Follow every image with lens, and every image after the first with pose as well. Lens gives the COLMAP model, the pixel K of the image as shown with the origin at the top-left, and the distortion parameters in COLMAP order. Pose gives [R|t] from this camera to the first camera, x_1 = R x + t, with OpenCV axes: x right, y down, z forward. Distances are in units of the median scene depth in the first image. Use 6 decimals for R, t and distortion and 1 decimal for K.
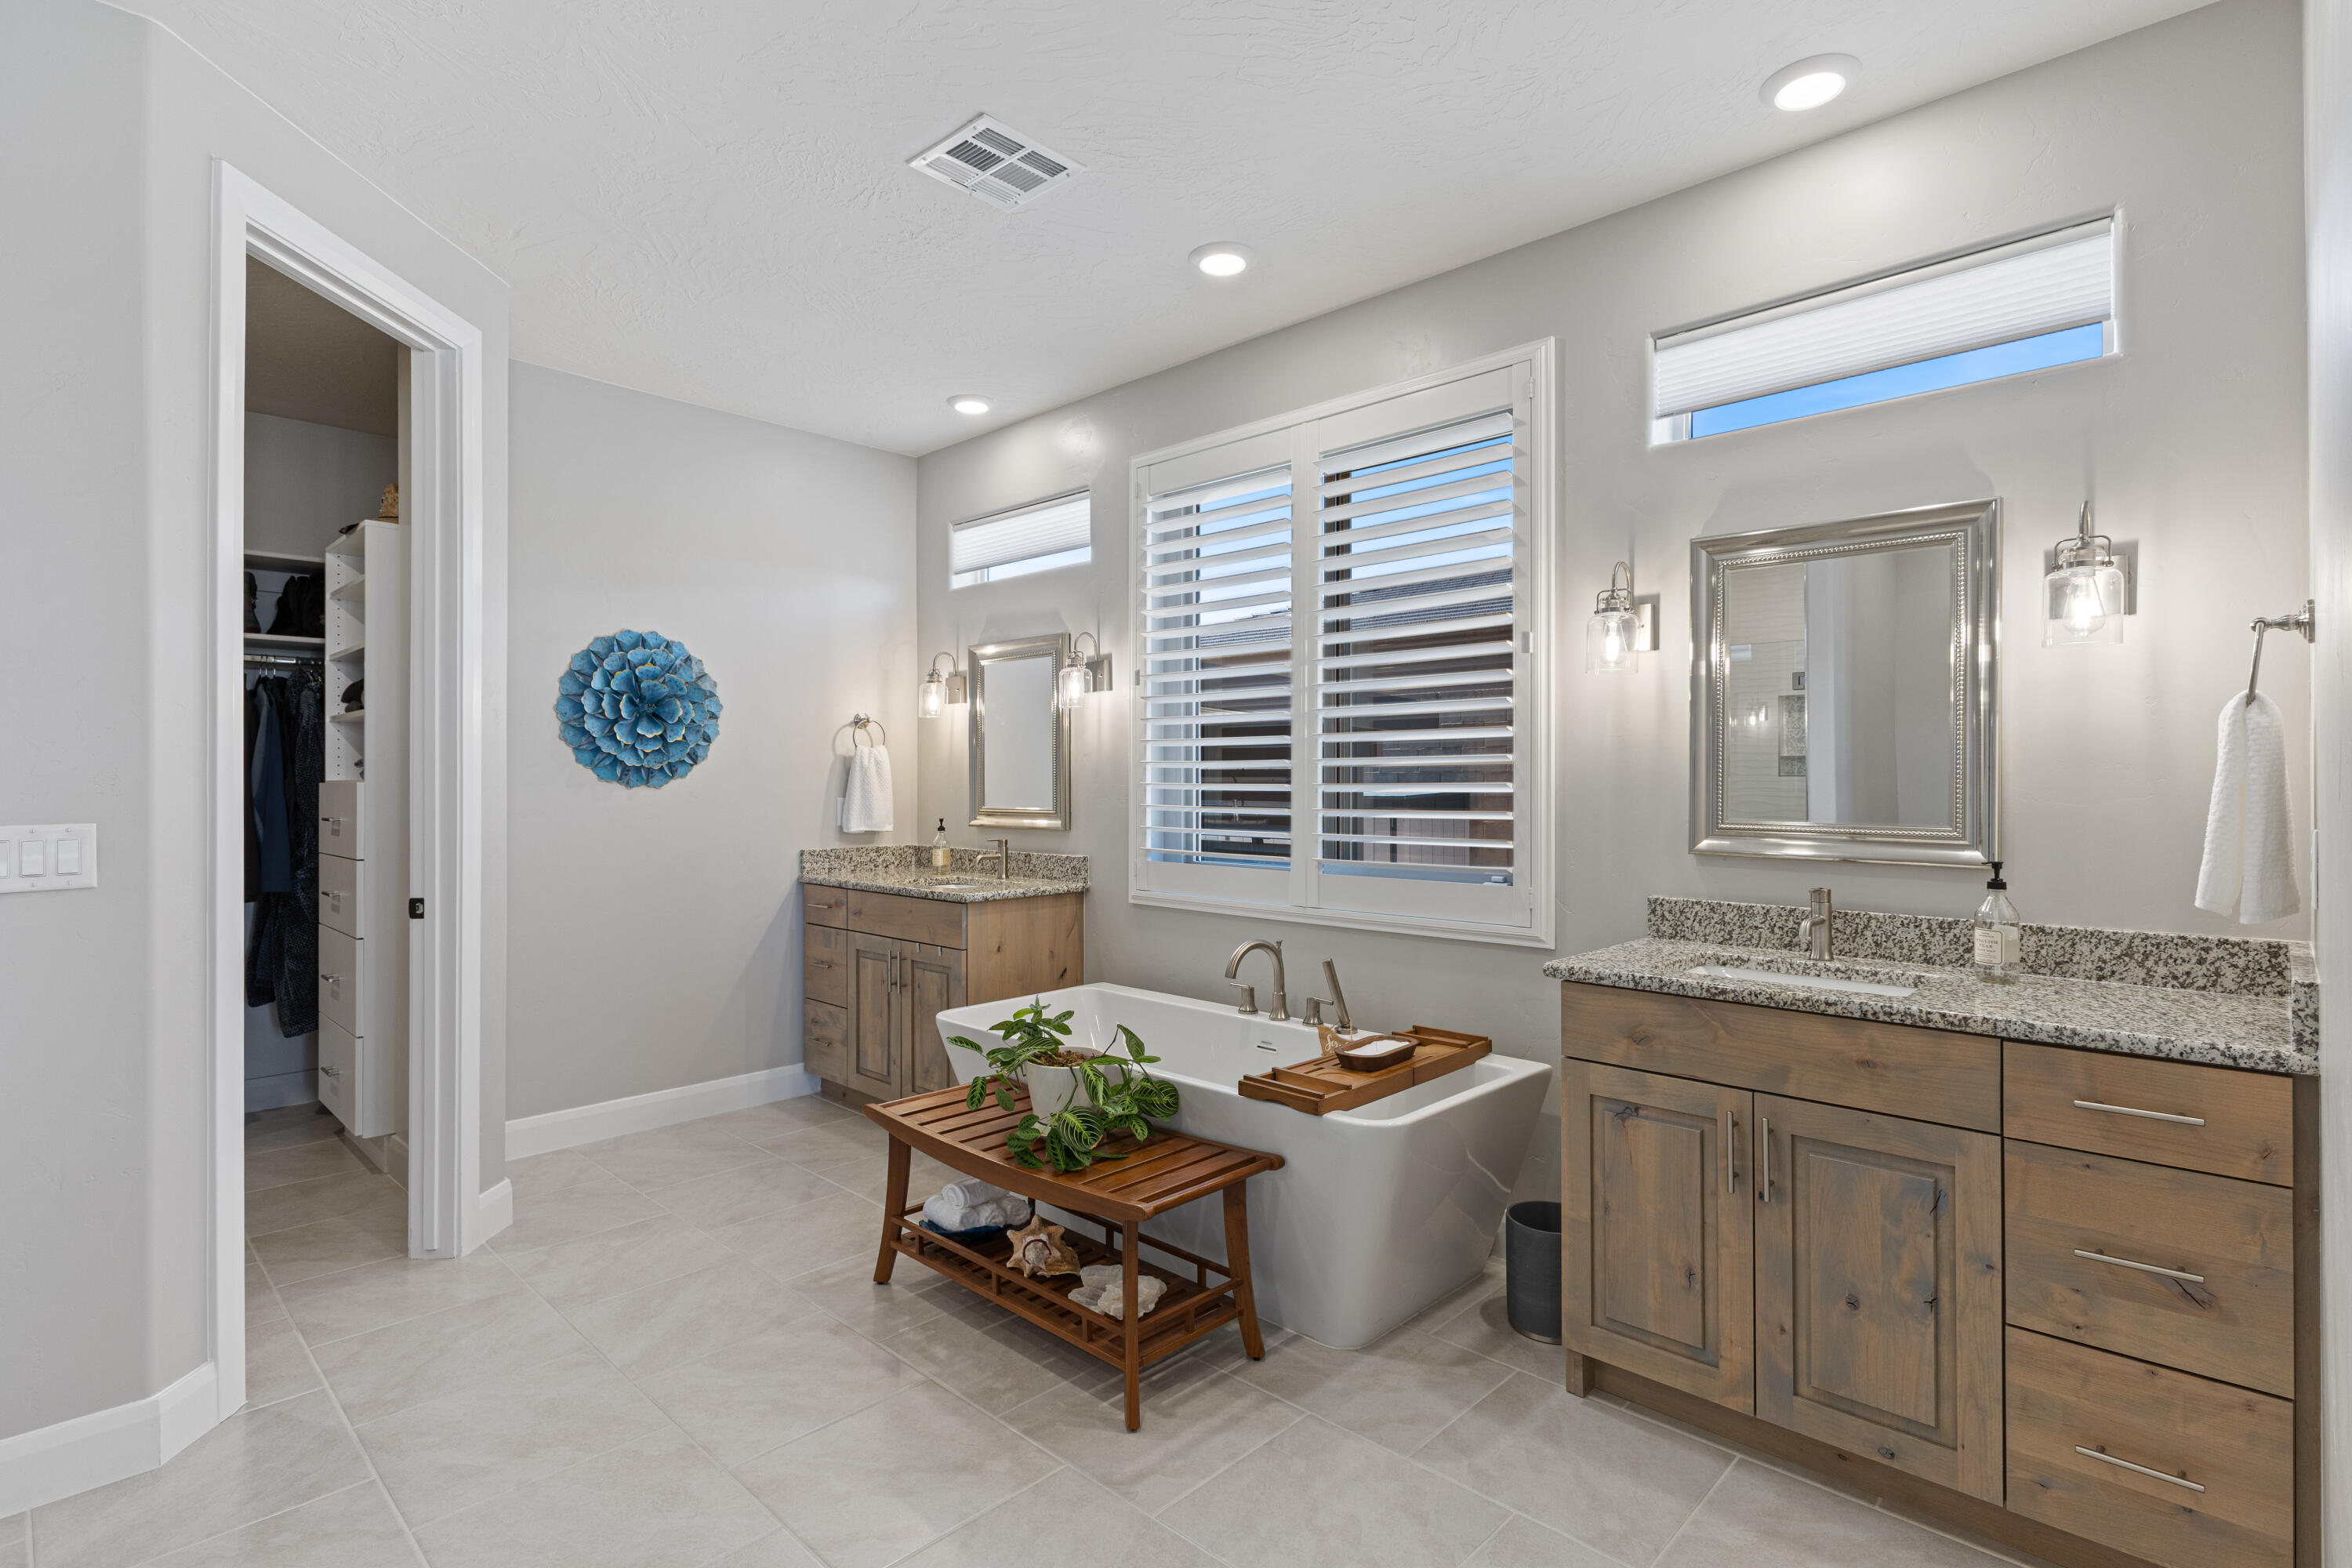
lens RADIAL K [[1156.4, 0, 1171.6], [0, 1156.4, 788.9], [0, 0, 1]] dist [0.001249, -0.003569]
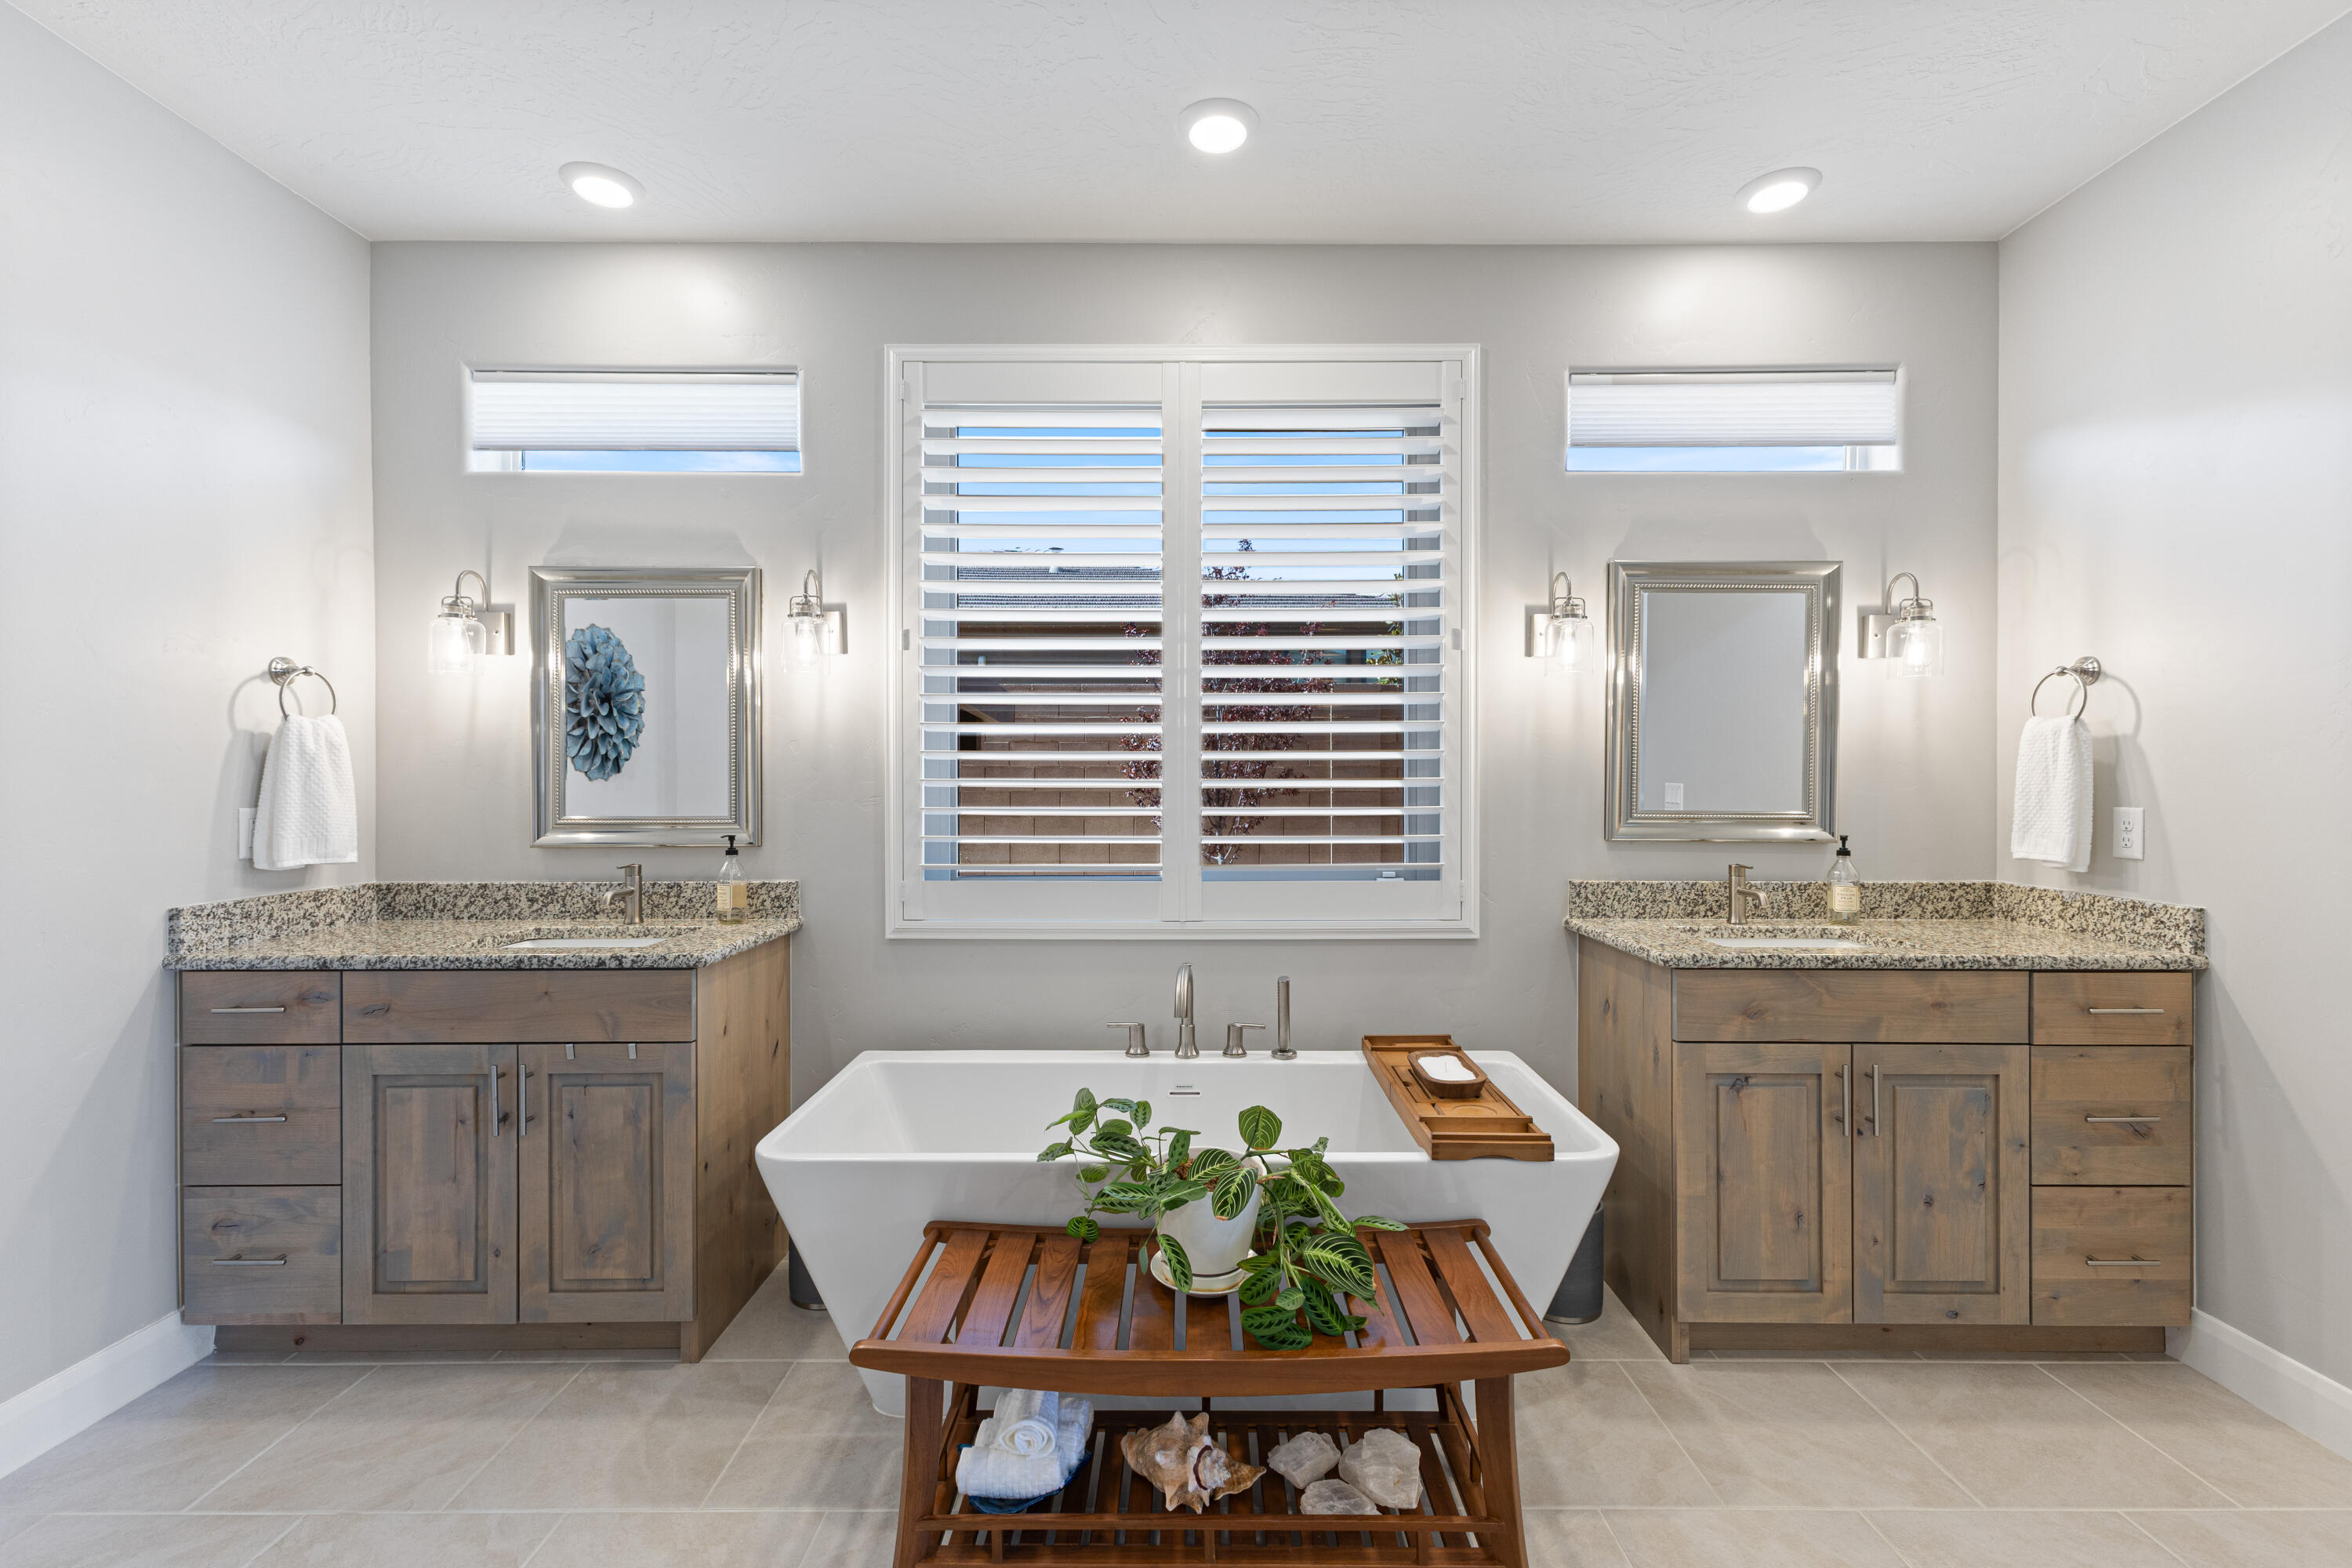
lens RADIAL K [[1032.3, 0, 1184.2], [0, 1032.3, 787.2], [0, 0, 1]] dist [0.014405, -0.006391]
pose [[0.710397, -0.008975, 0.703744, -0.564988], [0.005555, 0.999959, 0.007145, -0.005538], [-0.703780, -0.001167, 0.710417, 0.587603]]
